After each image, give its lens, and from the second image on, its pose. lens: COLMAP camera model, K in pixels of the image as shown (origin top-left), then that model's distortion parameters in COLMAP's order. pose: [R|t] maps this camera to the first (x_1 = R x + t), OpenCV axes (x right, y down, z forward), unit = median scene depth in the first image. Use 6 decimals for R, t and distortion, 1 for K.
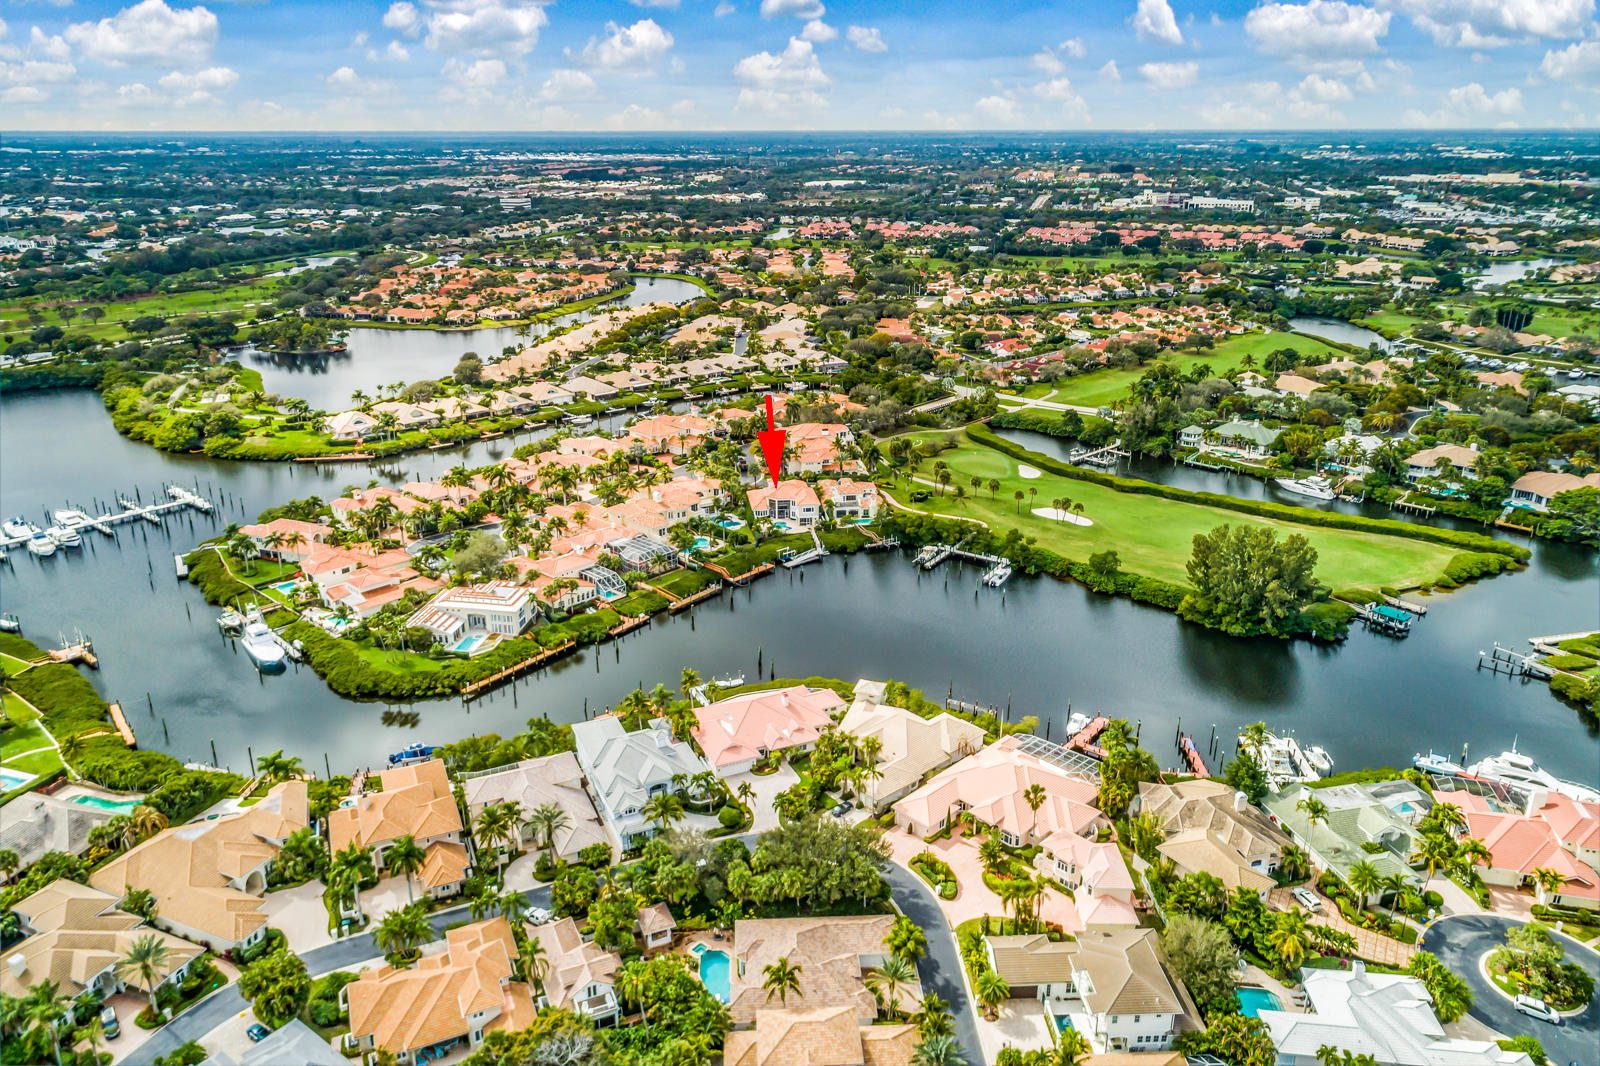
lens RADIAL K [[1110.1, 0, 800.0], [0, 1110.1, 533.0], [0, 0, 1]] dist [0.010184, 0.002153]
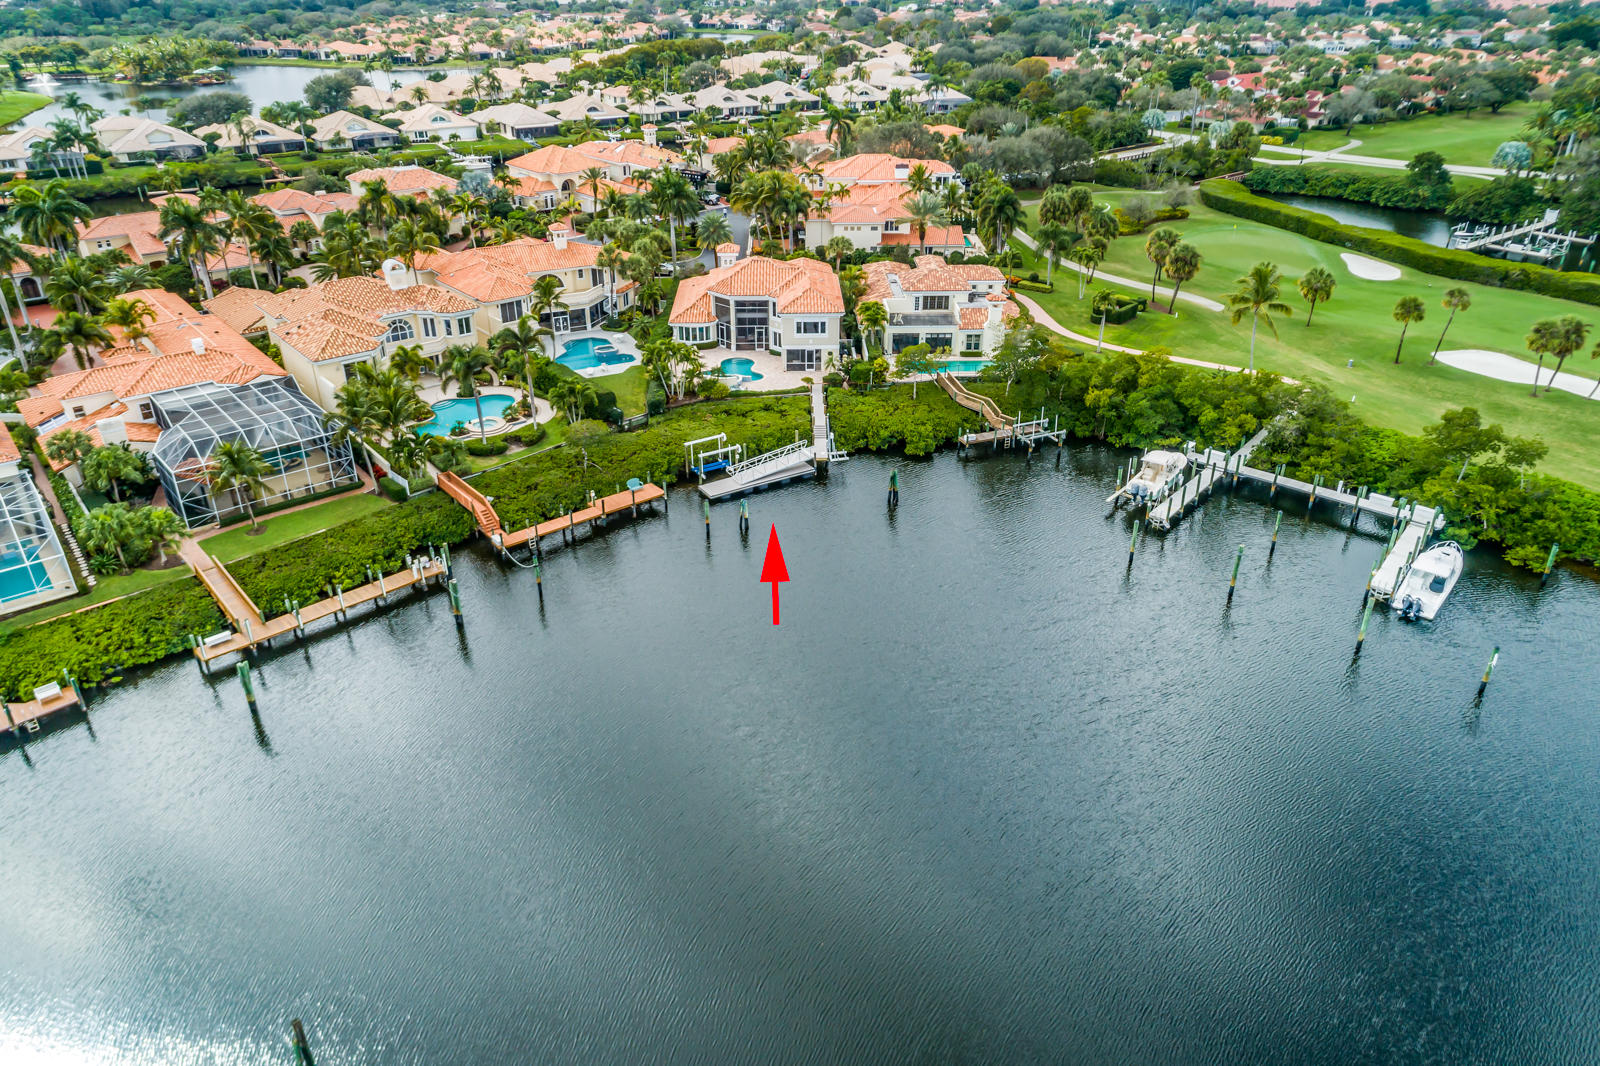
lens RADIAL K [[1110.1, 0, 800.0], [0, 1110.1, 533.0], [0, 0, 1]] dist [0.010184, 0.002153]
pose [[0.993006, 0.056656, -0.103582, 0.044364], [-0.042271, 0.989788, 0.136136, -0.003622], [0.110237, -0.130806, 0.985260, 0.624676]]
